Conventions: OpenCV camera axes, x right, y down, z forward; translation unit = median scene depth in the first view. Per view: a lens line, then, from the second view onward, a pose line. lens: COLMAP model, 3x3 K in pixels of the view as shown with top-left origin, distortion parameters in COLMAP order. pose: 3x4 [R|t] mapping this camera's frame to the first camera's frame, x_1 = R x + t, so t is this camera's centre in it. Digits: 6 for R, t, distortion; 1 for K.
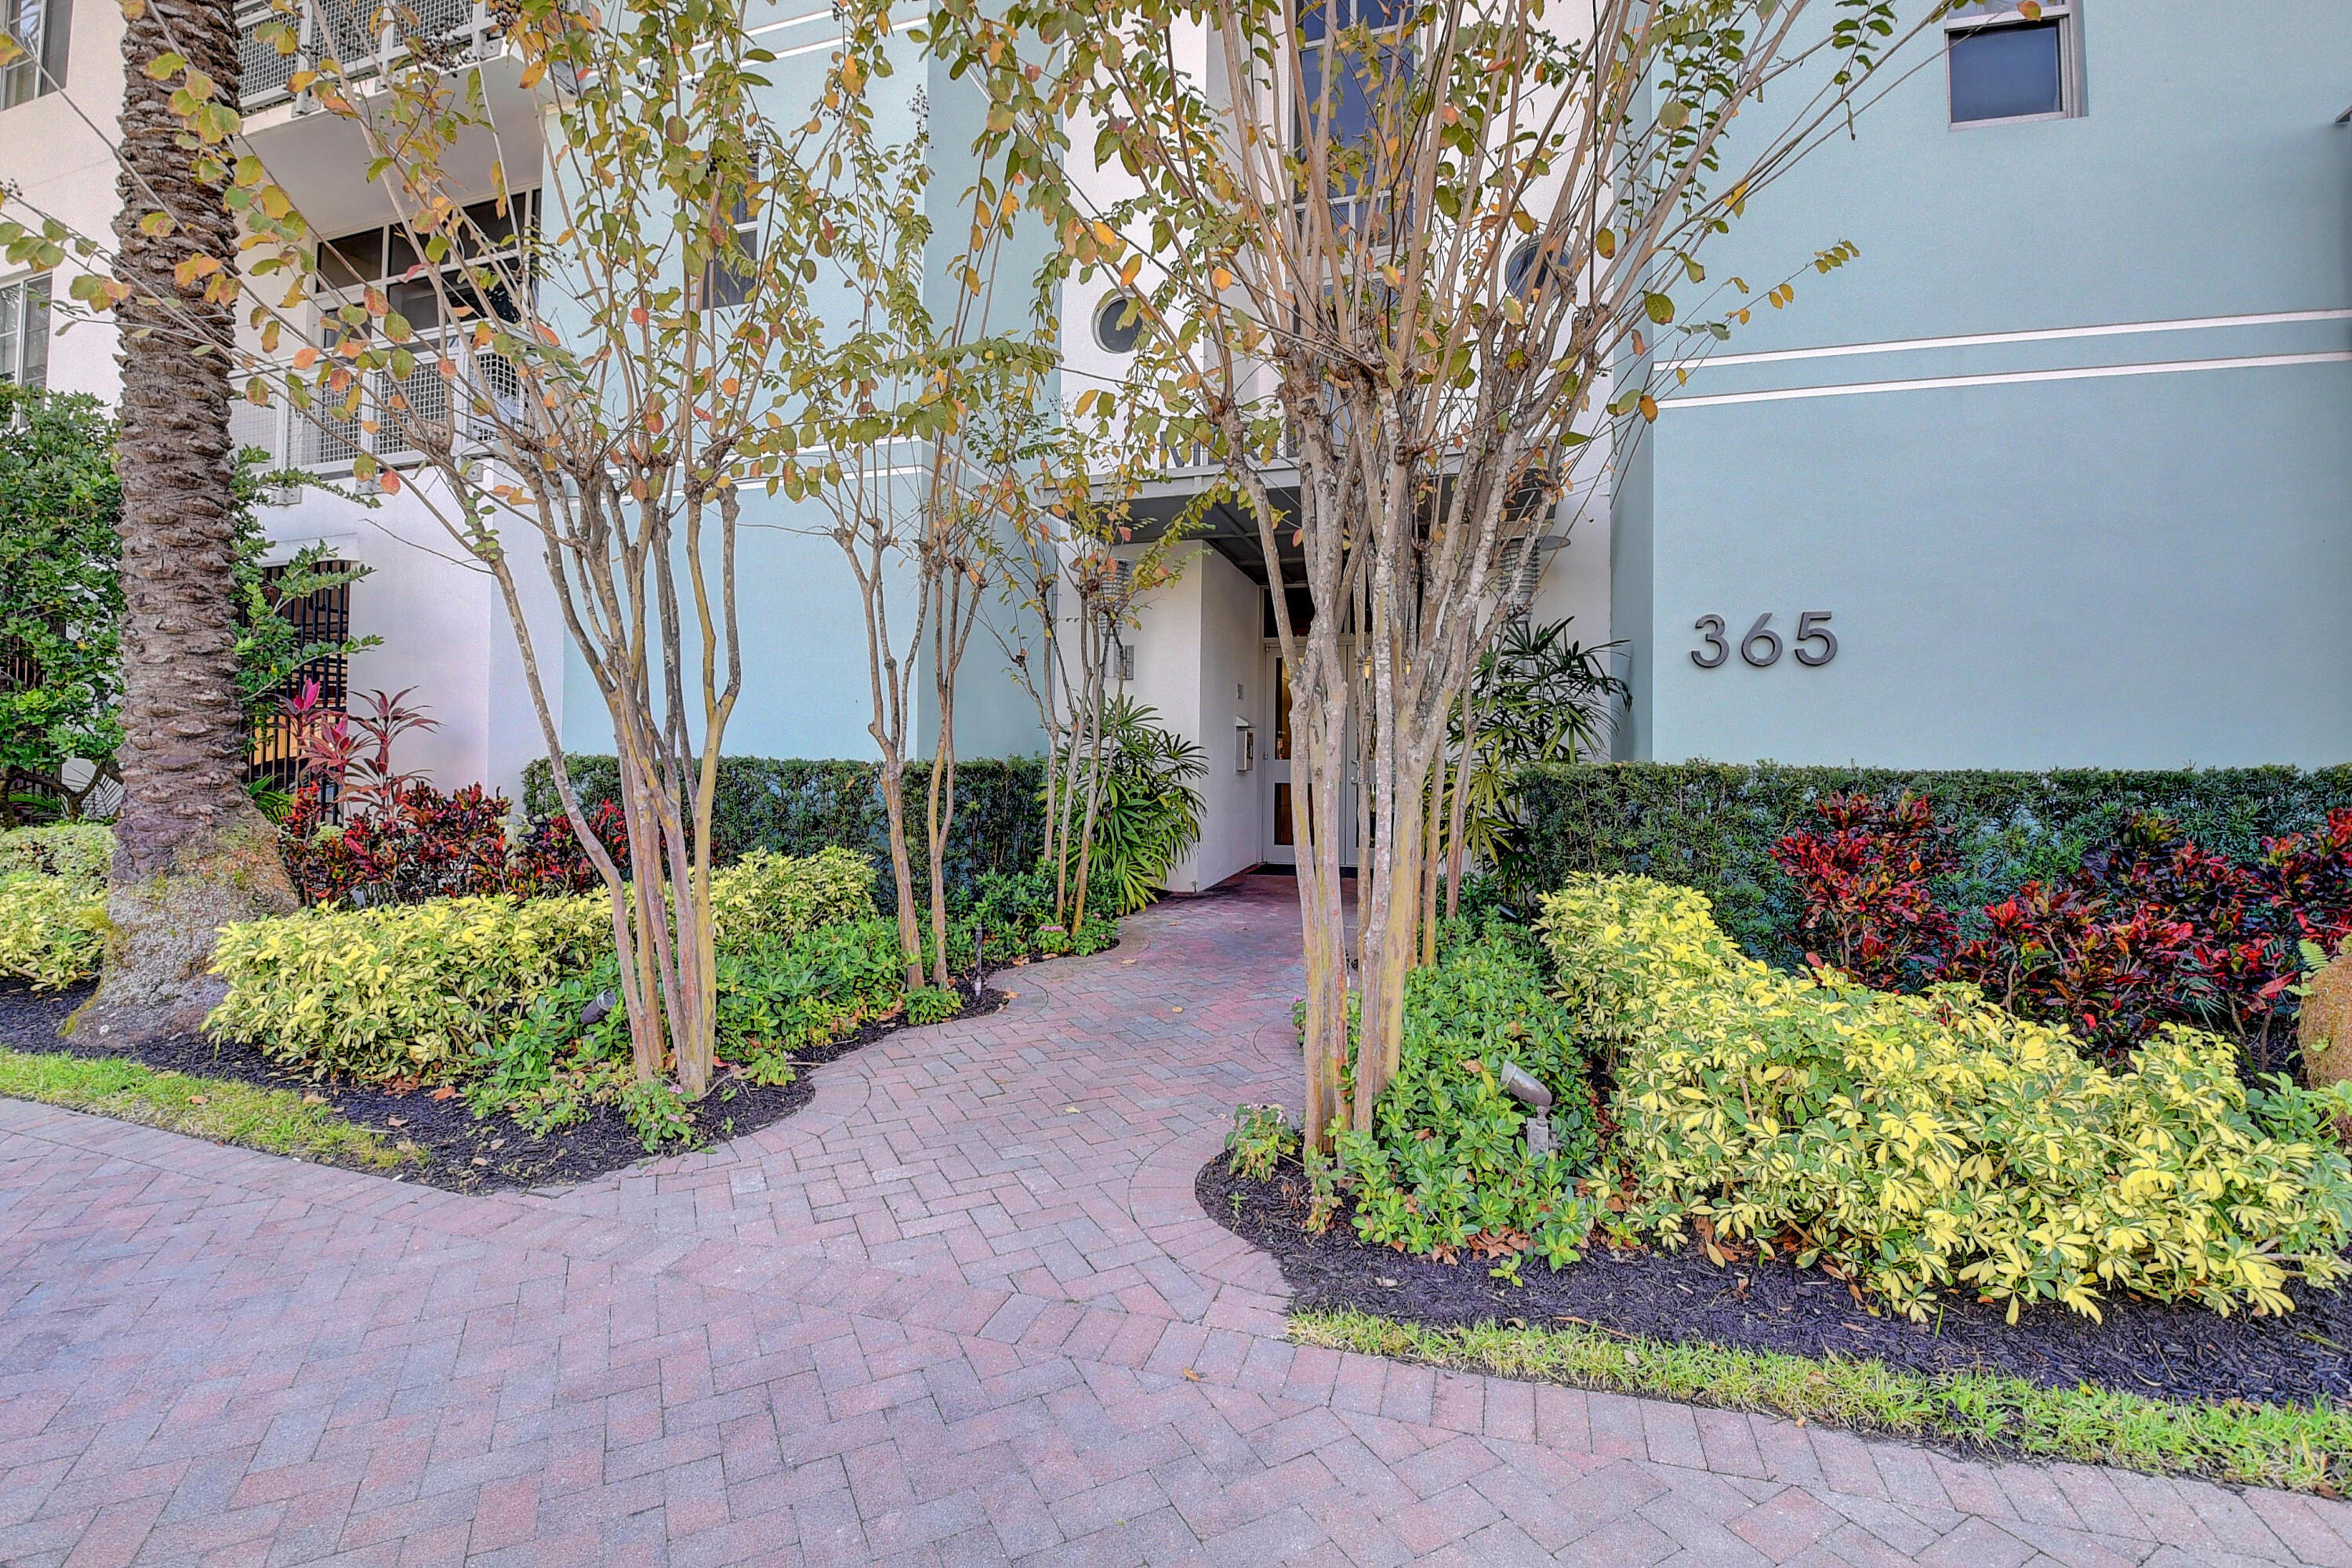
lens RADIAL K [[1031.0, 0, 1195.9], [0, 1031.0, 780.6], [0, 0, 1]] dist [-0.007511, -0.012081]
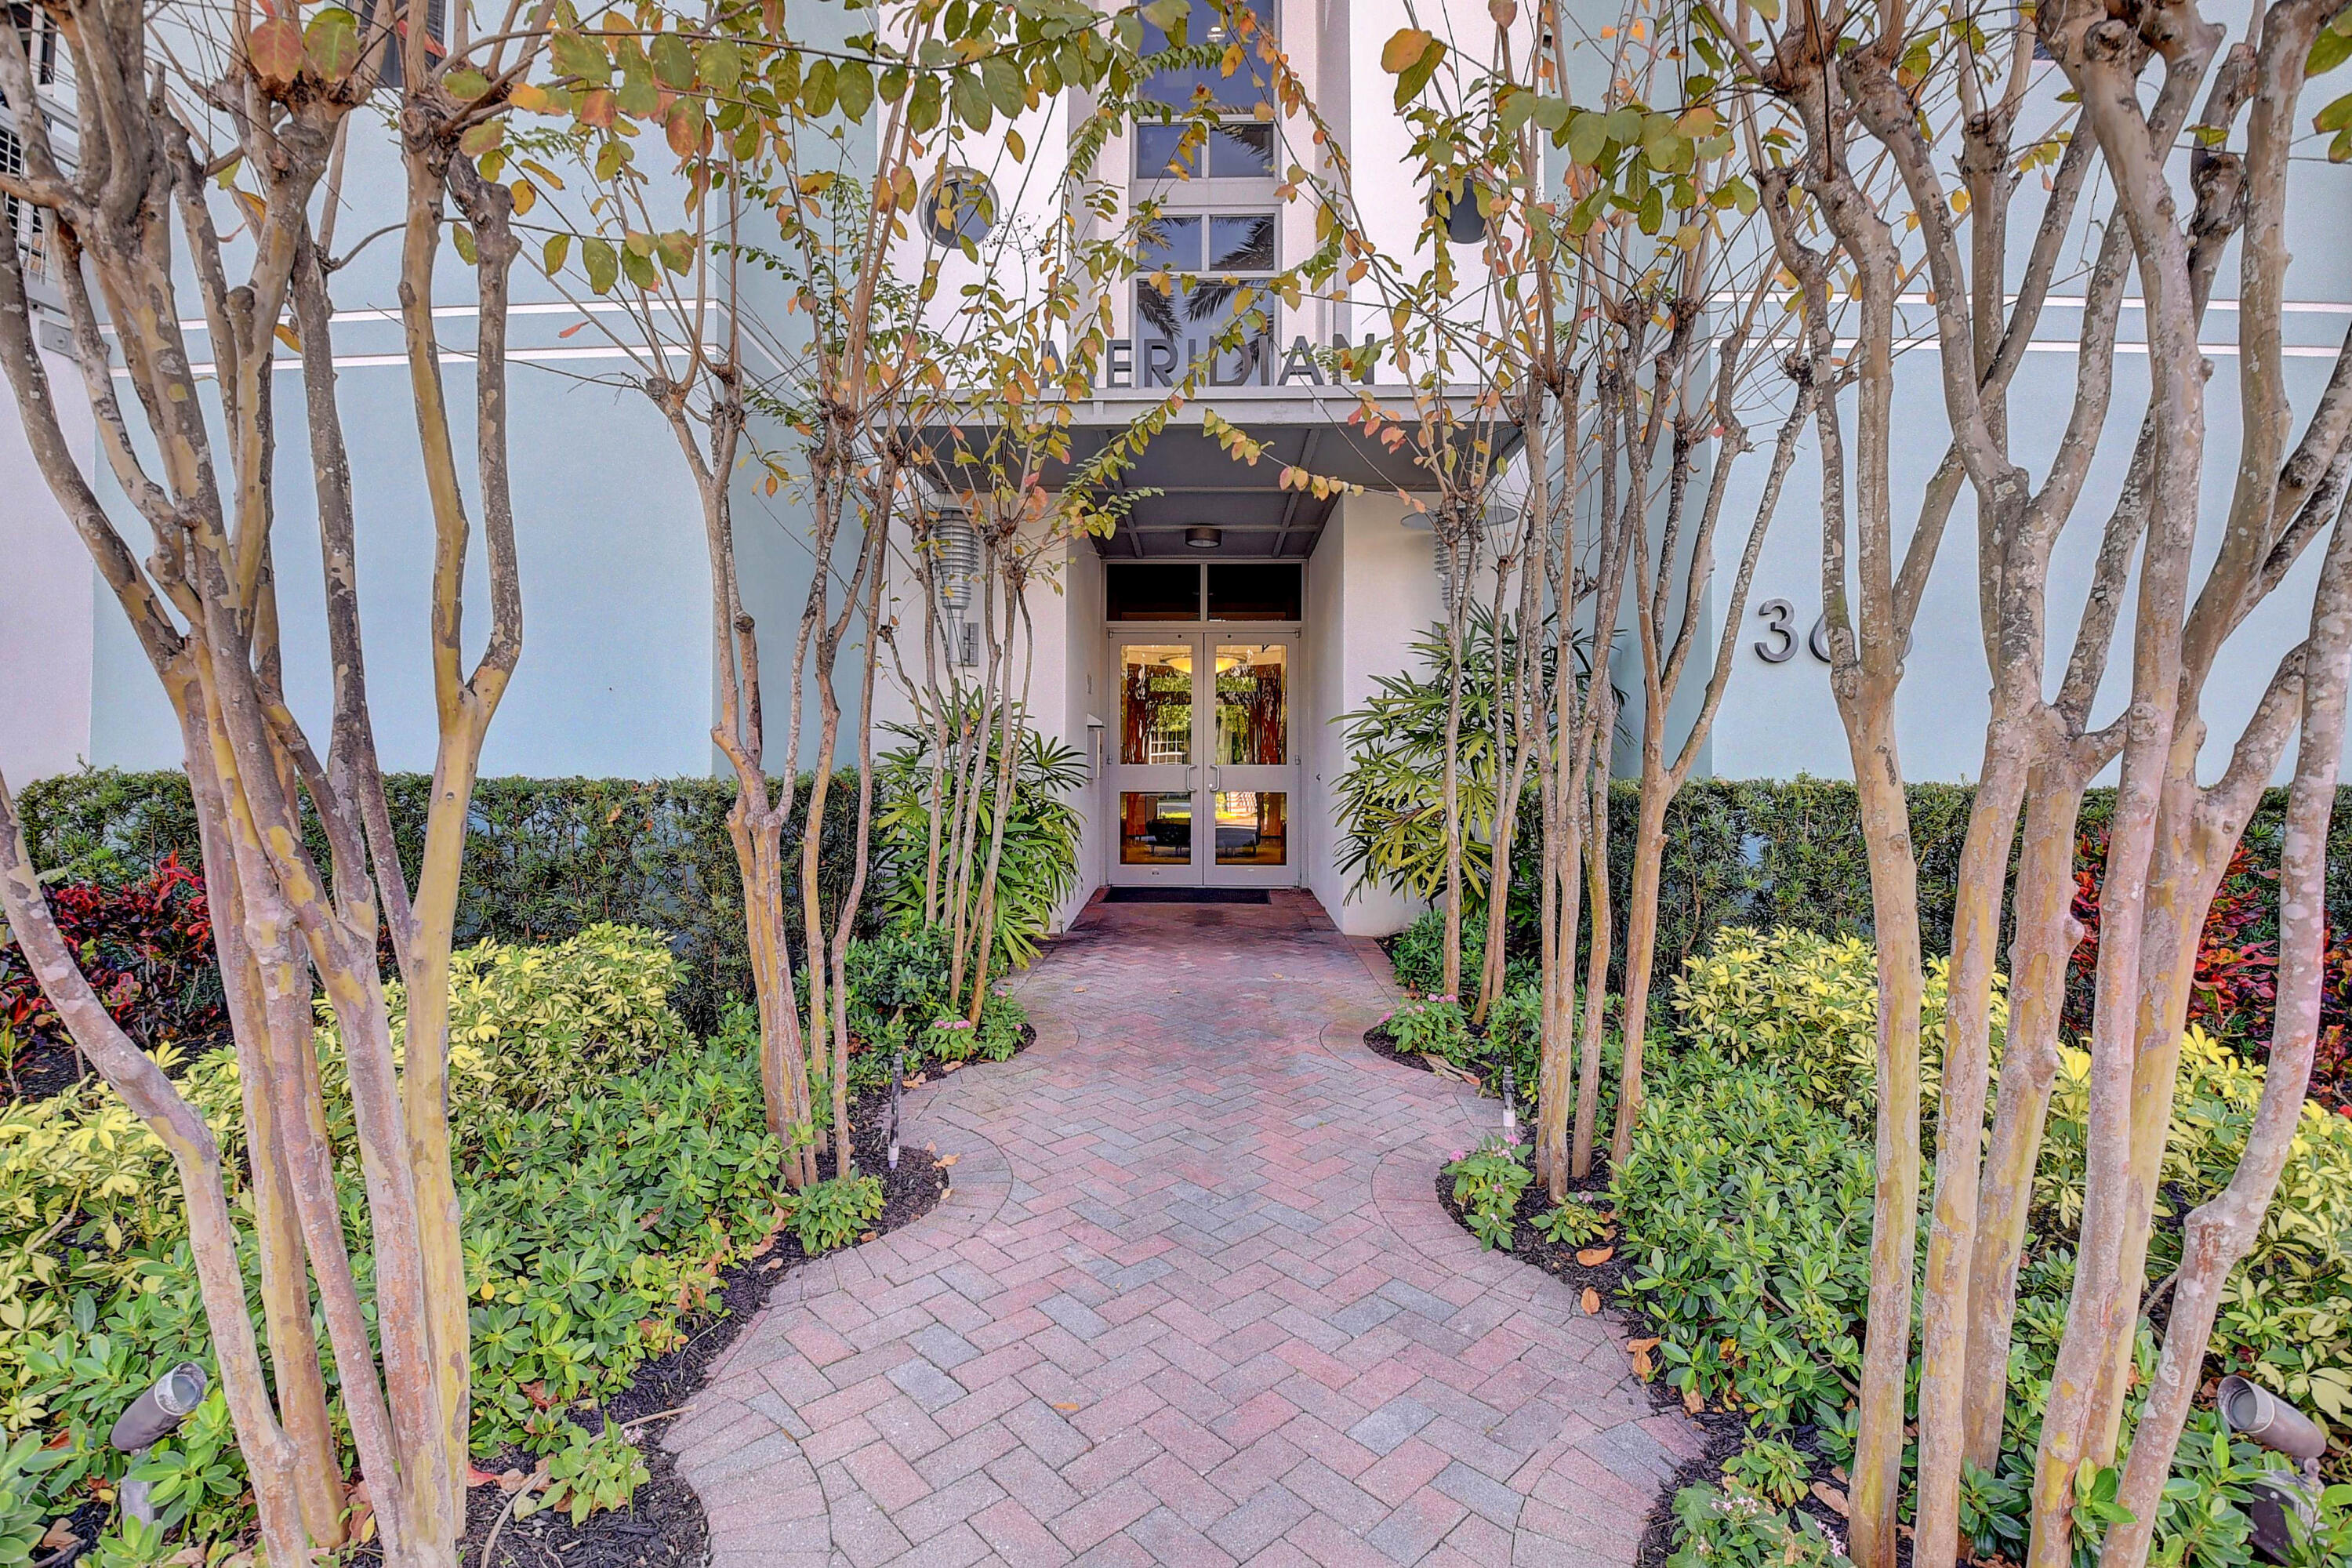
lens RADIAL K [[1031.0, 0, 1172.5], [0, 1031.0, 777.4], [0, 0, 1]] dist [-0.007511, -0.012081]
pose [[0.966694, -0.007171, 0.255834, -0.228901], [0.006821, 0.999974, 0.002253, -0.028133], [-0.255843, -0.000432, 0.966718, 0.403967]]
